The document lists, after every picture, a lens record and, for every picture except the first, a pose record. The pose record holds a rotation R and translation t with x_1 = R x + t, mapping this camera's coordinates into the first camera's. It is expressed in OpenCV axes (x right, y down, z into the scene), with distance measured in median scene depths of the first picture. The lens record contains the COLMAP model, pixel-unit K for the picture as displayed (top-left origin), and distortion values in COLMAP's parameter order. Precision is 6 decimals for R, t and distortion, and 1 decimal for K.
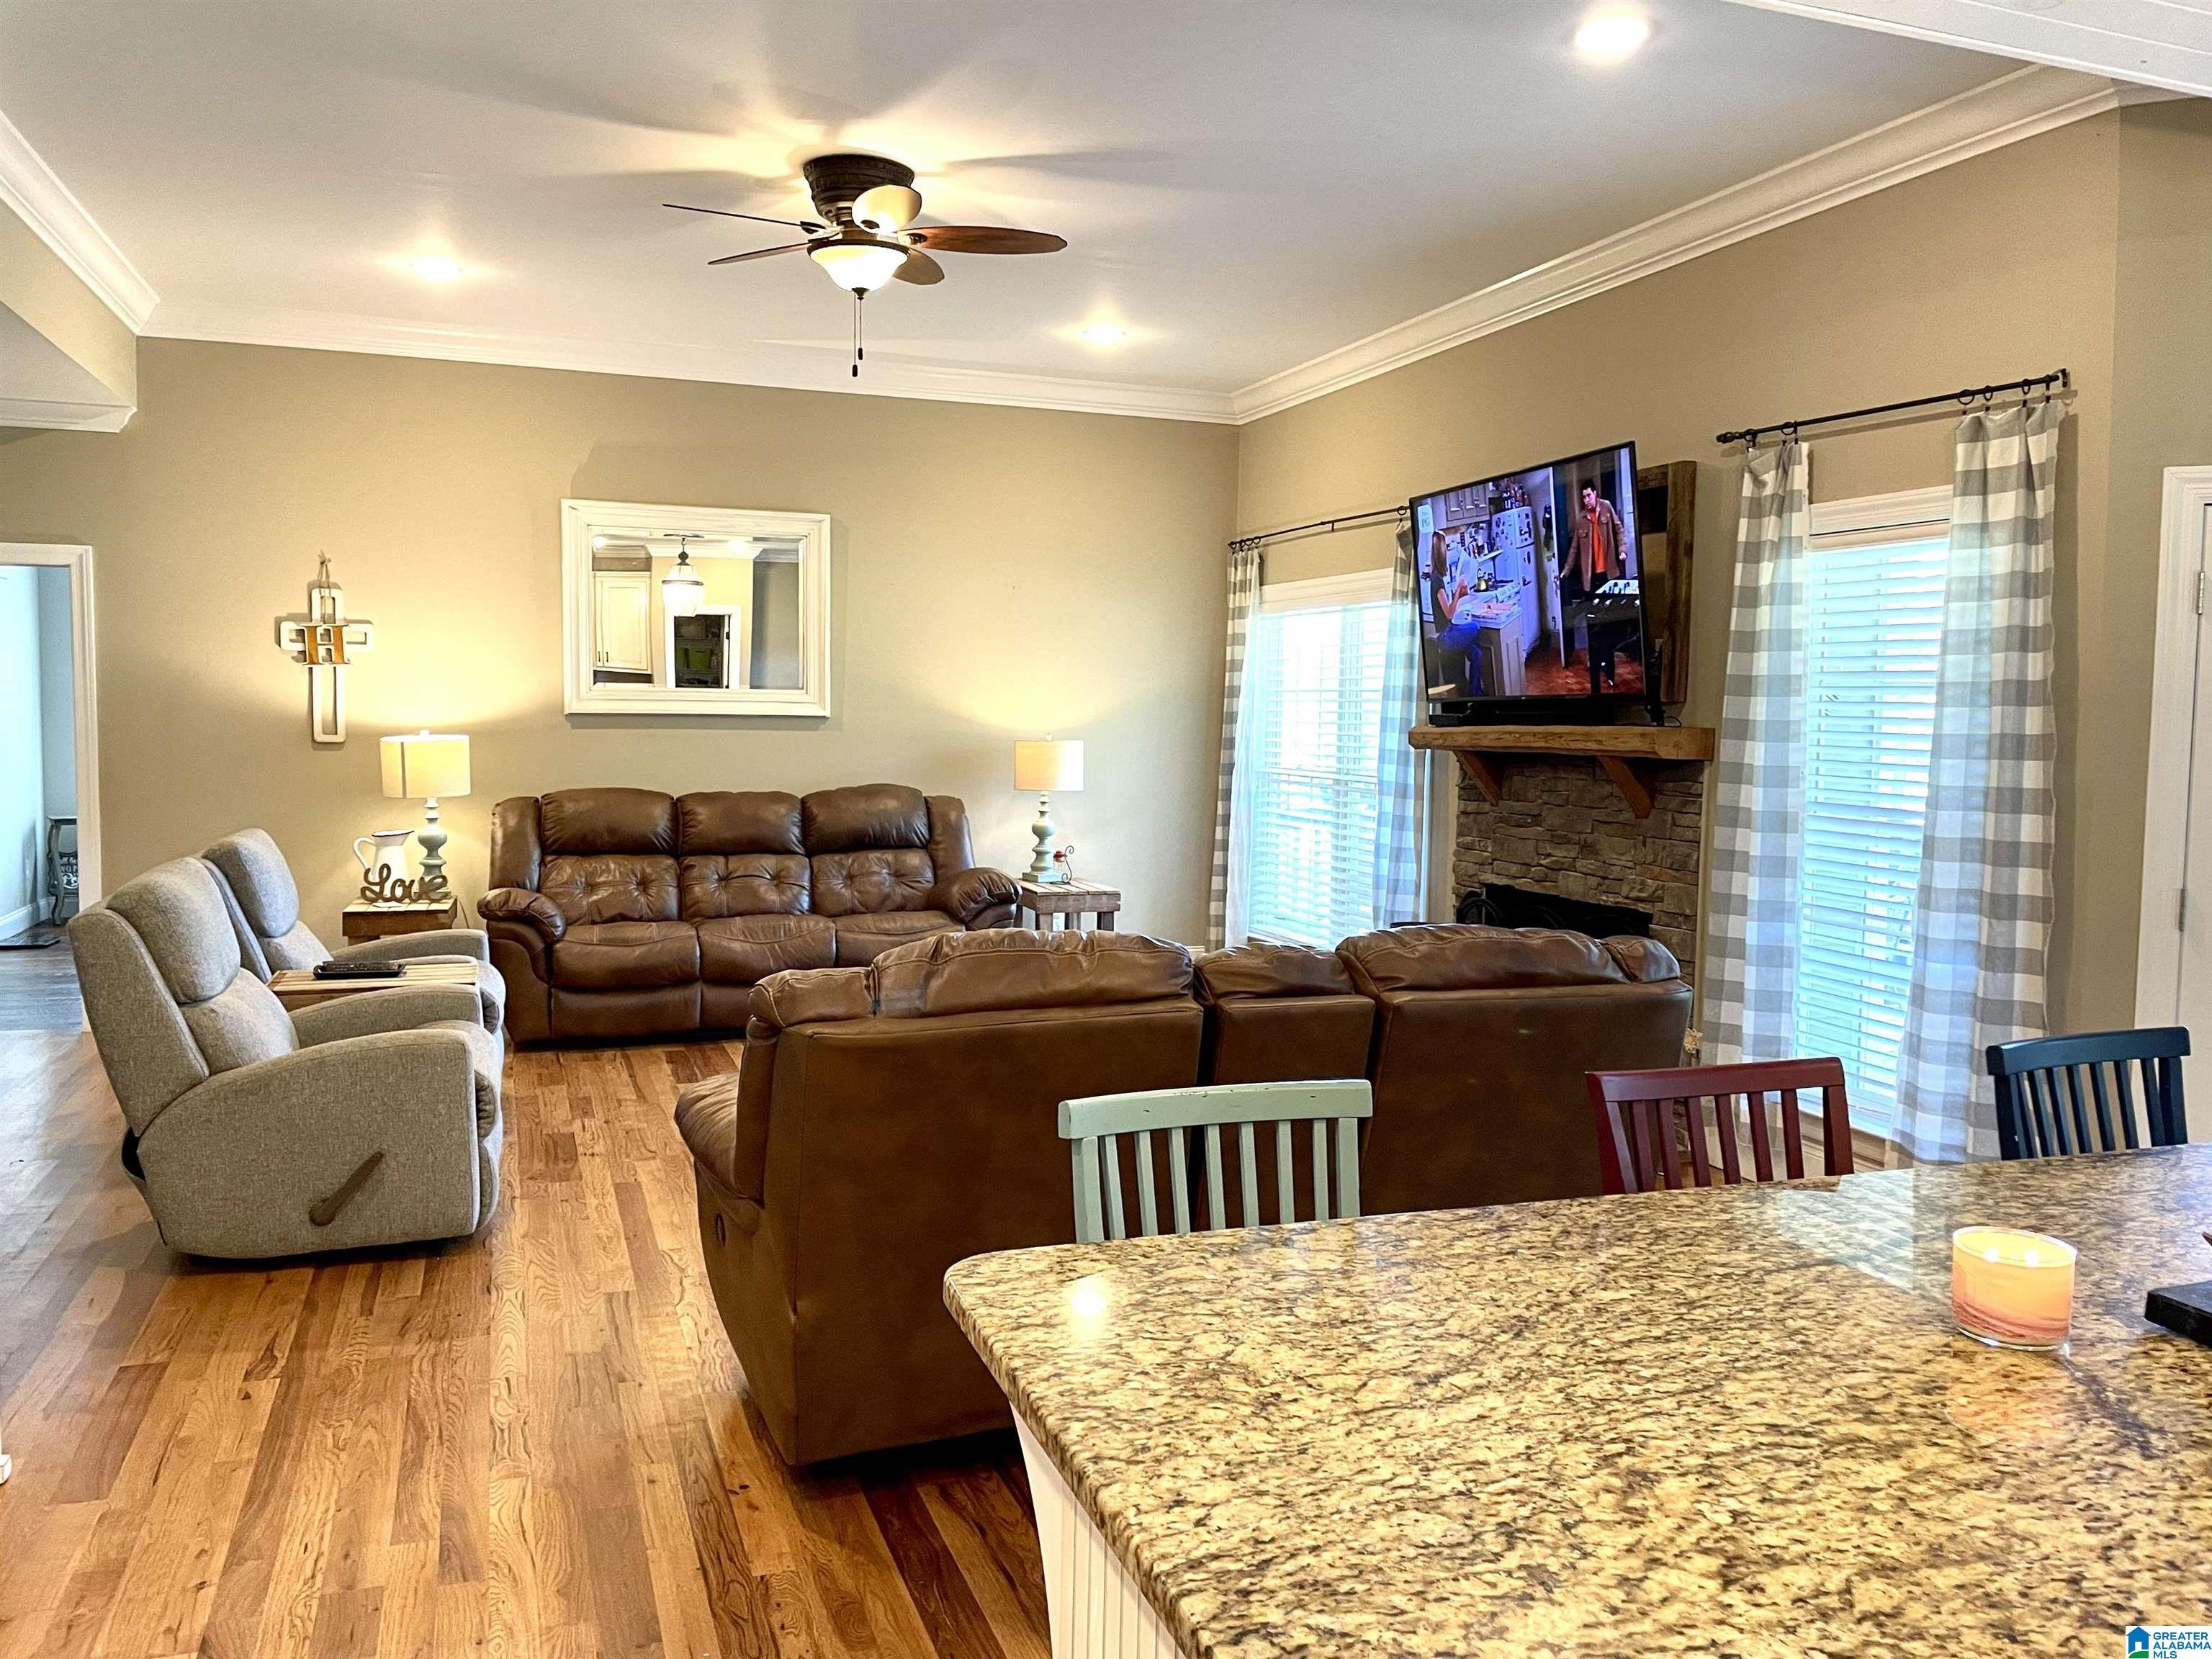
lens RADIAL K [[1668.5, 0, 1102.9], [0, 1668.5, 813.9], [0, 0, 1]] dist [0.097525, -0.121701]
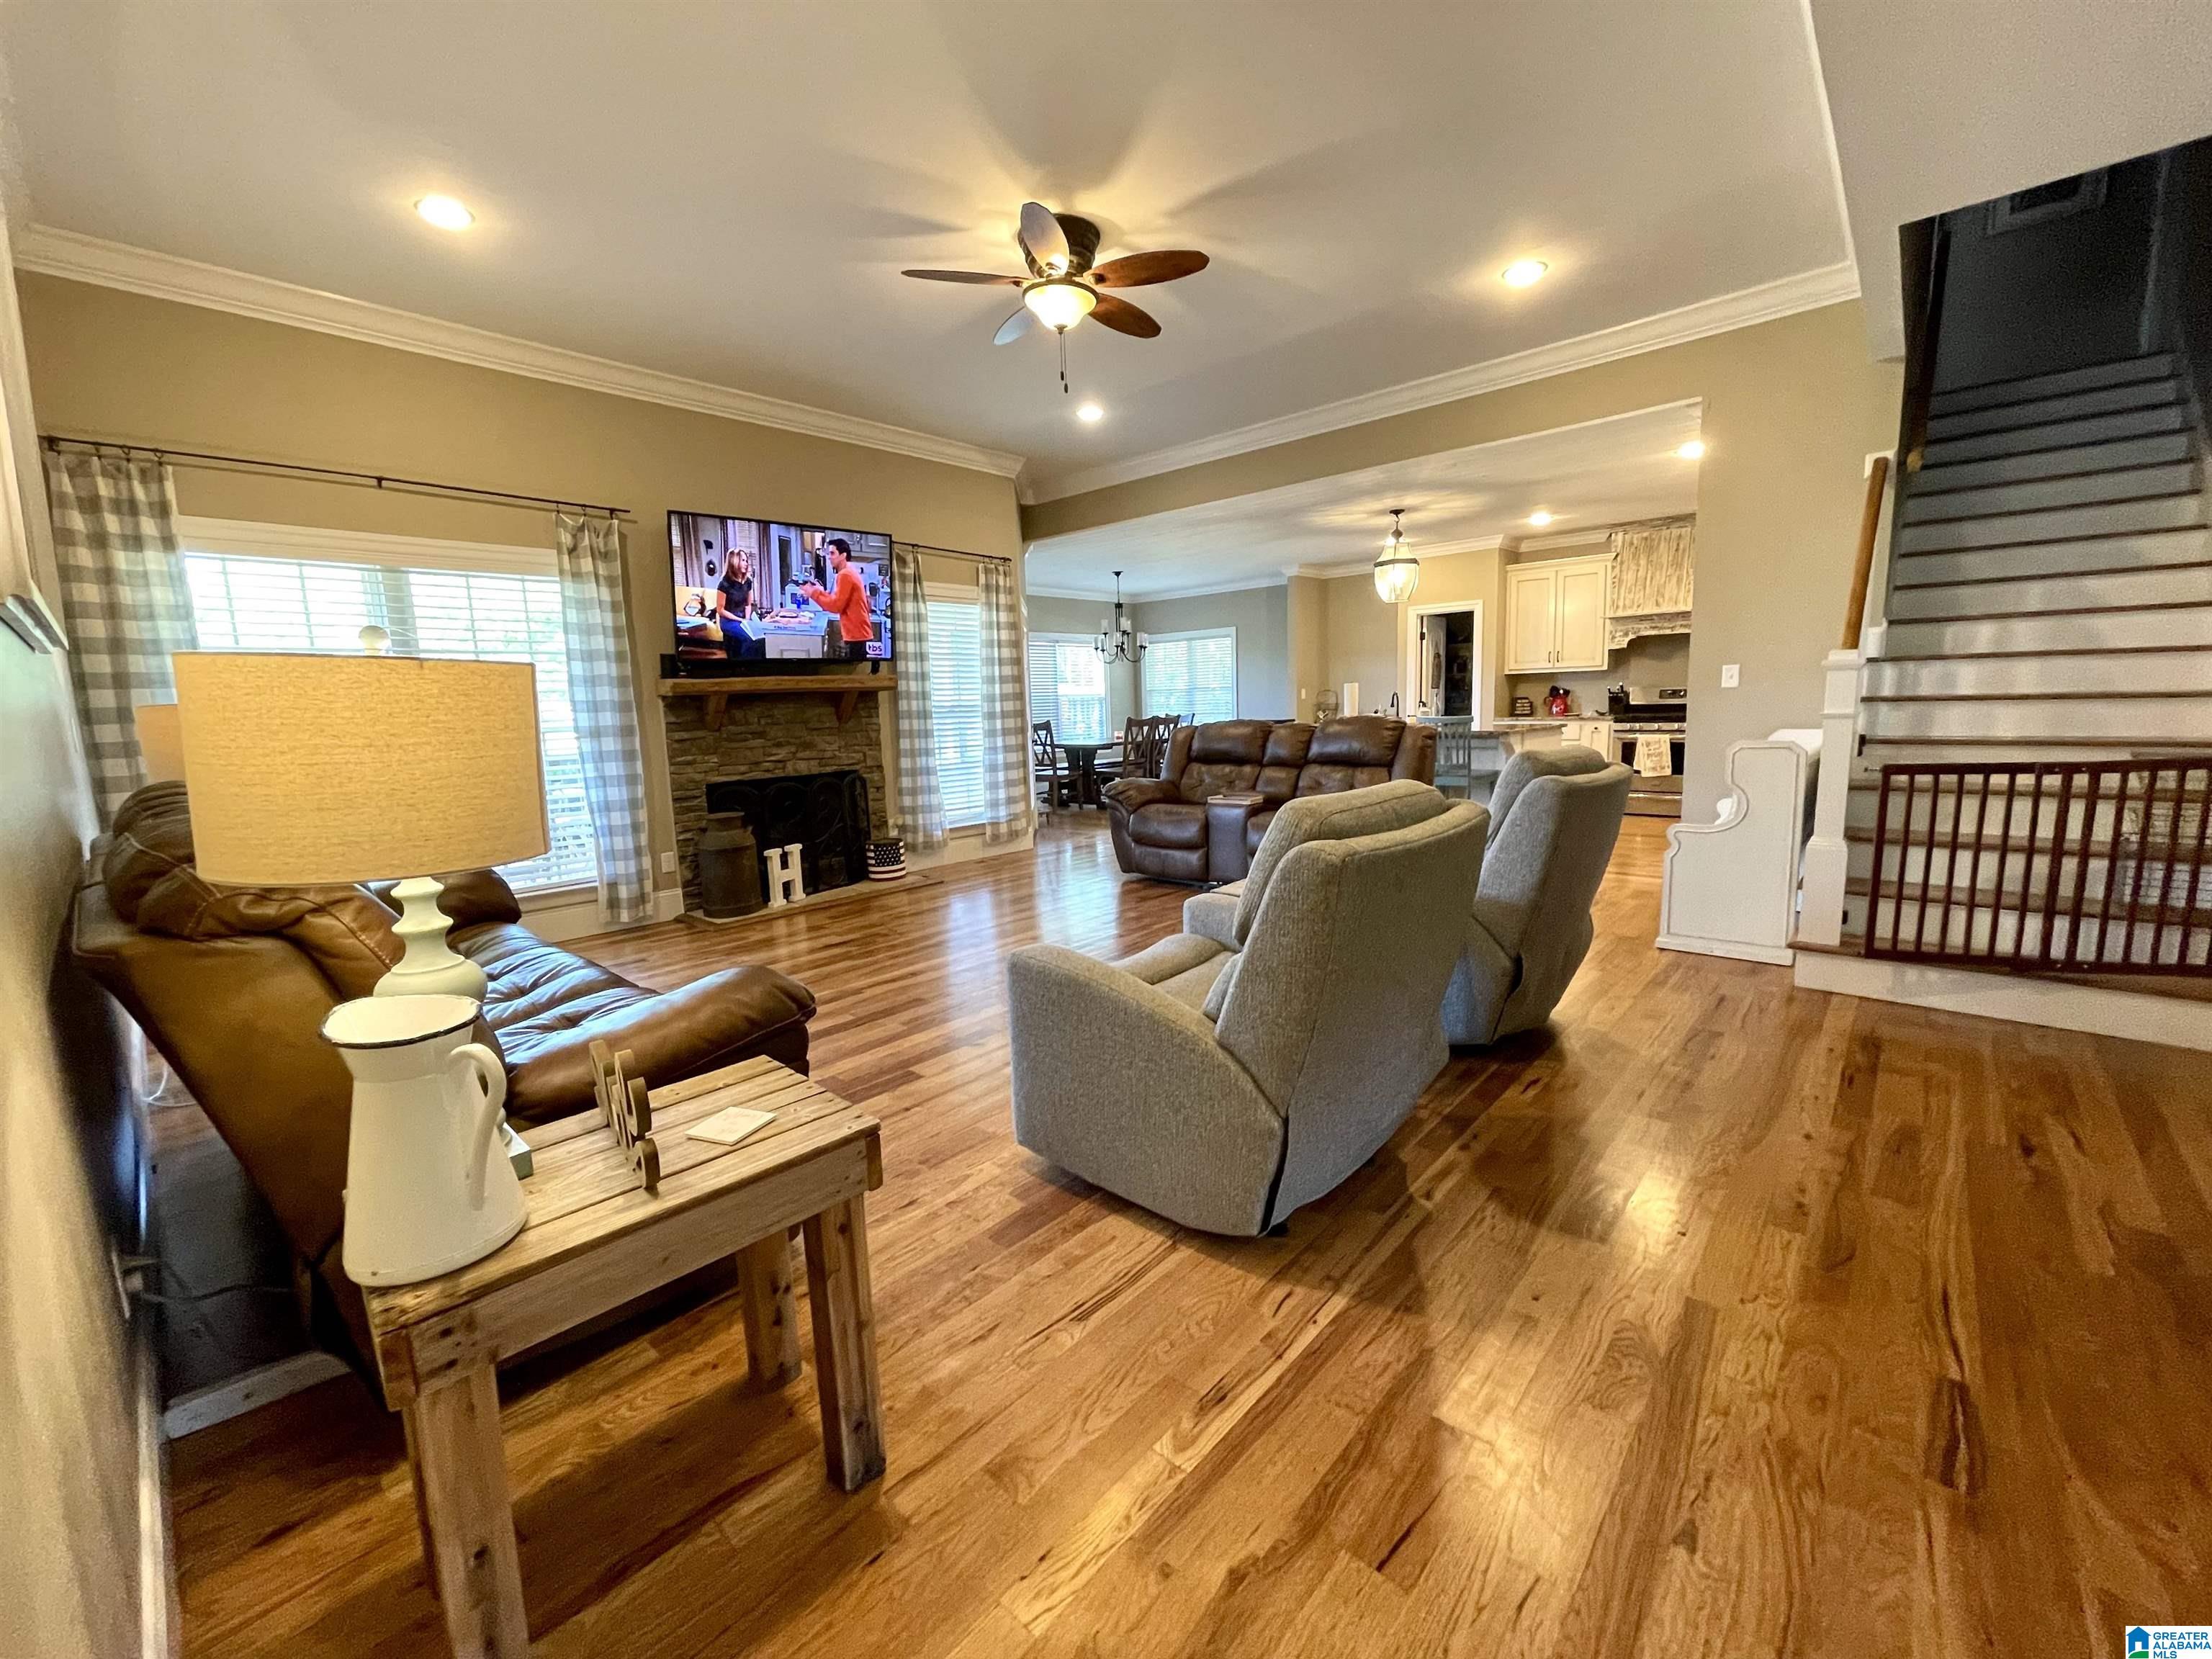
lens RADIAL K [[894.9, 0, 1117.3], [0, 894.9, 830.8], [0, 0, 1]] dist [0.000620, 0.000045]
pose [[-0.473404, -0.130523, 0.871121, -0.854290], [0.082329, 0.978075, 0.191290, -0.054659], [-0.876989, 0.162276, -0.452279, 1.361465]]
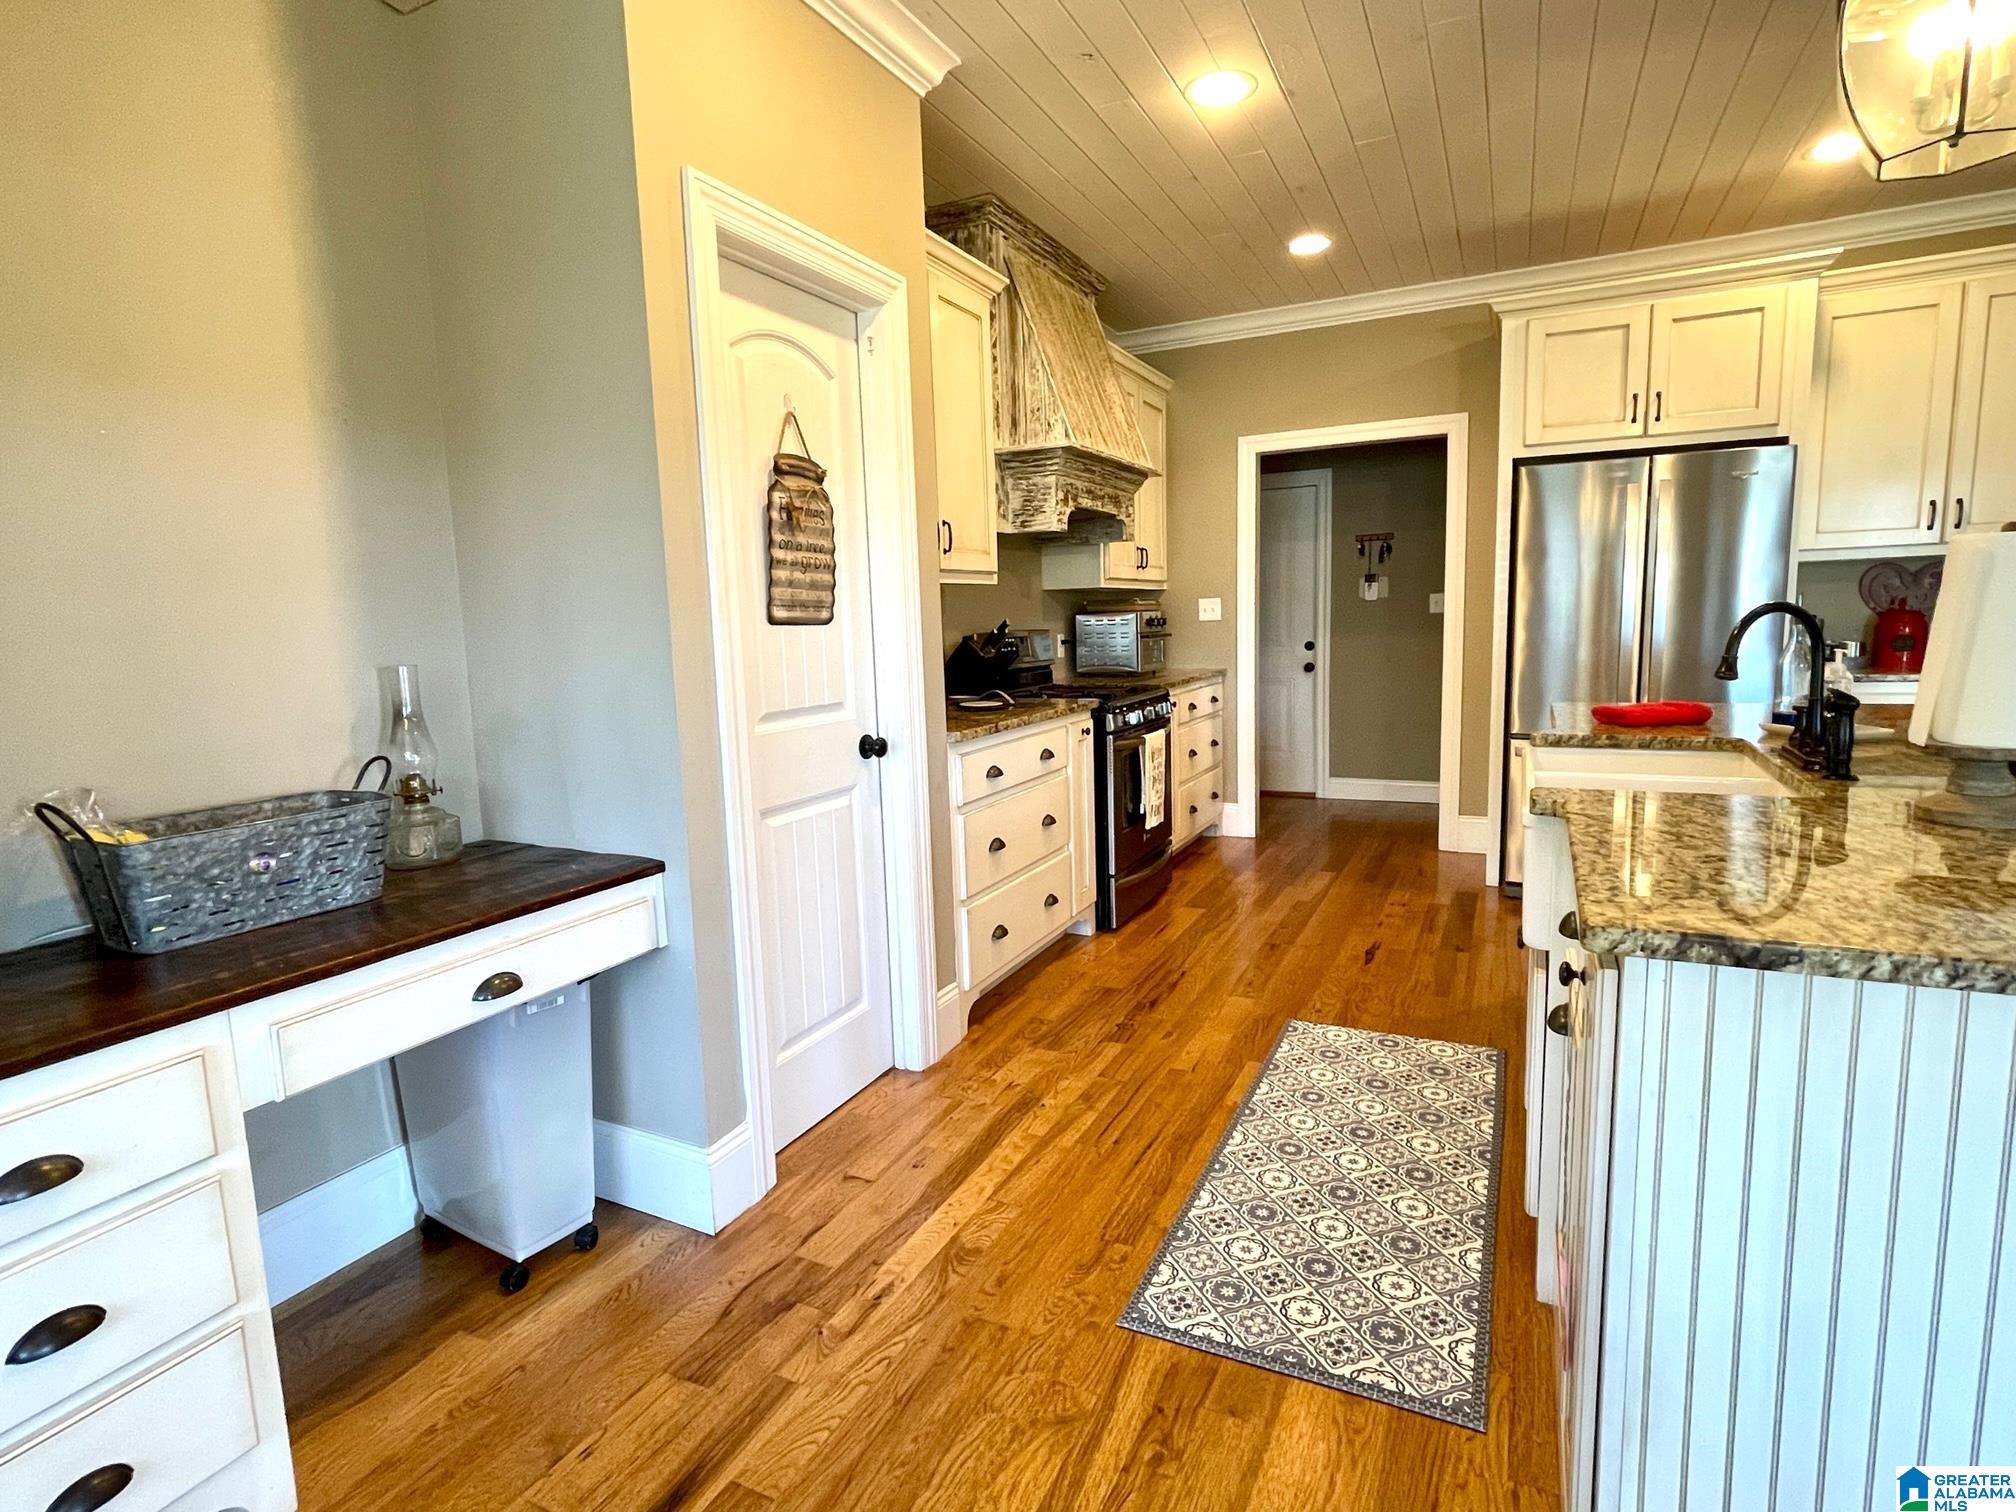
lens RADIAL K [[1020.3, 0, 1008.0], [0, 1020.3, 756.0], [0, 0, 1]] dist [-0.007550, -0.000431]
pose [[-0.721022, 0.102664, -0.685264, 0.700818], [-0.022734, 0.984926, 0.171478, 0.039881], [0.692539, 0.139218, -0.707820, 0.311985]]
